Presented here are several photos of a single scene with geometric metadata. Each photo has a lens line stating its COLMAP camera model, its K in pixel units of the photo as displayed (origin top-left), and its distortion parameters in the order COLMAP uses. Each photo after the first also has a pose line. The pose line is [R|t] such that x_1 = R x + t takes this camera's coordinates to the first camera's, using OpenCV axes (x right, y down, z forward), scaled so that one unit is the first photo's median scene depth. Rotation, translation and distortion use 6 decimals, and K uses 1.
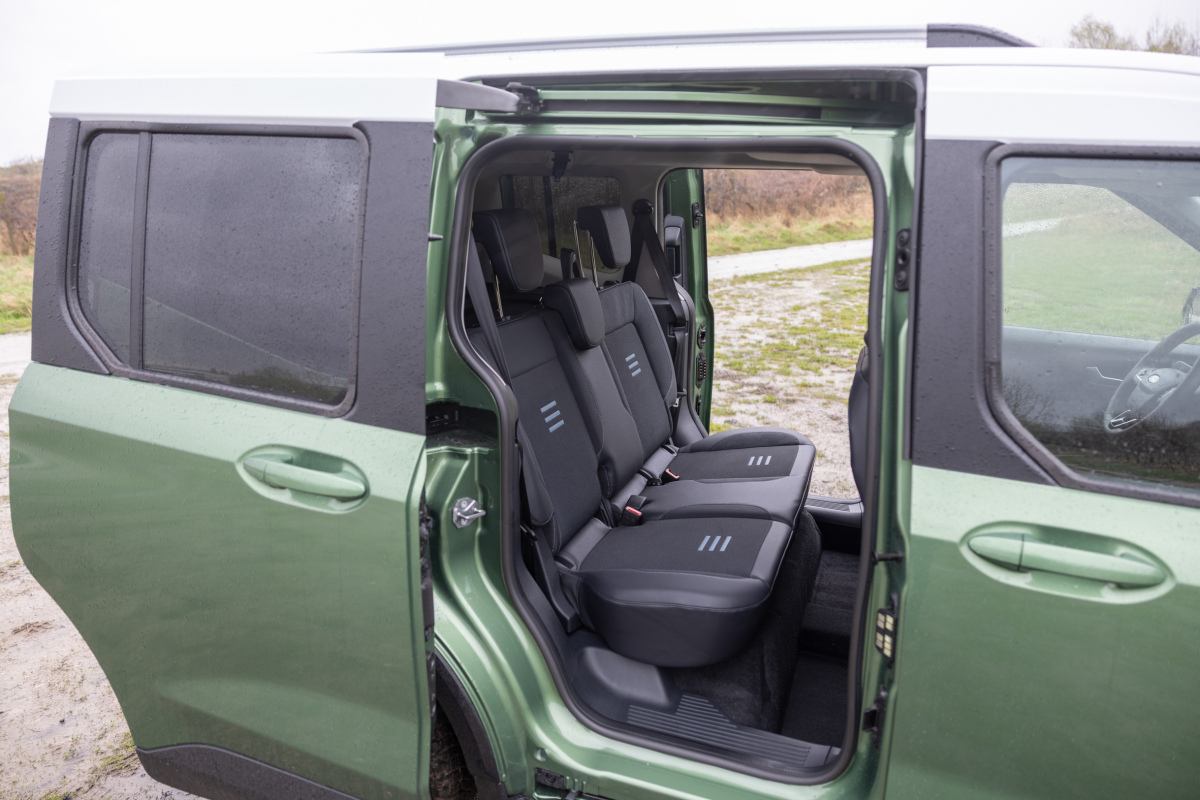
lens RADIAL K [[795.4, 0, 602.5], [0, 795.4, 399.1], [0, 0, 1]] dist [0.008534, 0.001748]
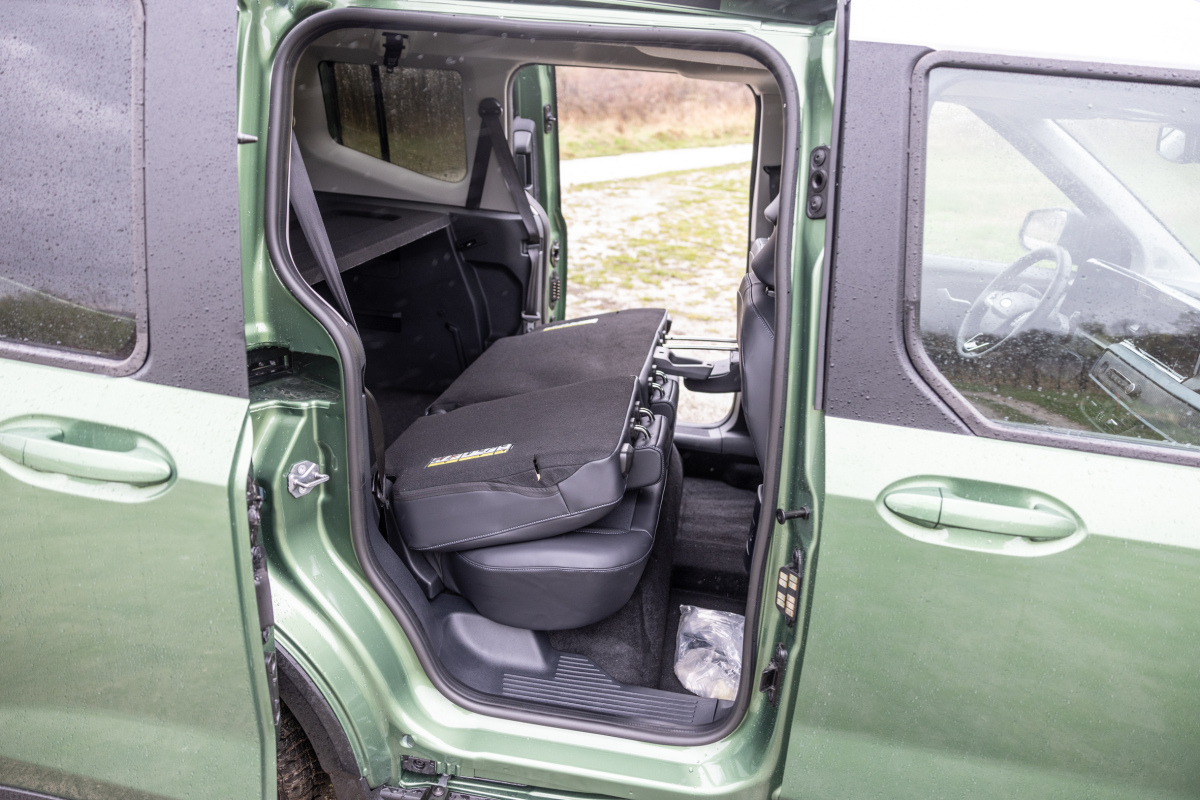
lens RADIAL K [[795.4, 0, 595.0], [0, 795.4, 398.3], [0, 0, 1]] dist [0.008534, 0.001748]
pose [[0.980041, -0.031750, 0.196243, -0.038239], [0.009431, 0.993478, 0.113636, -0.036751], [-0.198571, -0.109517, 0.973948, 0.149965]]
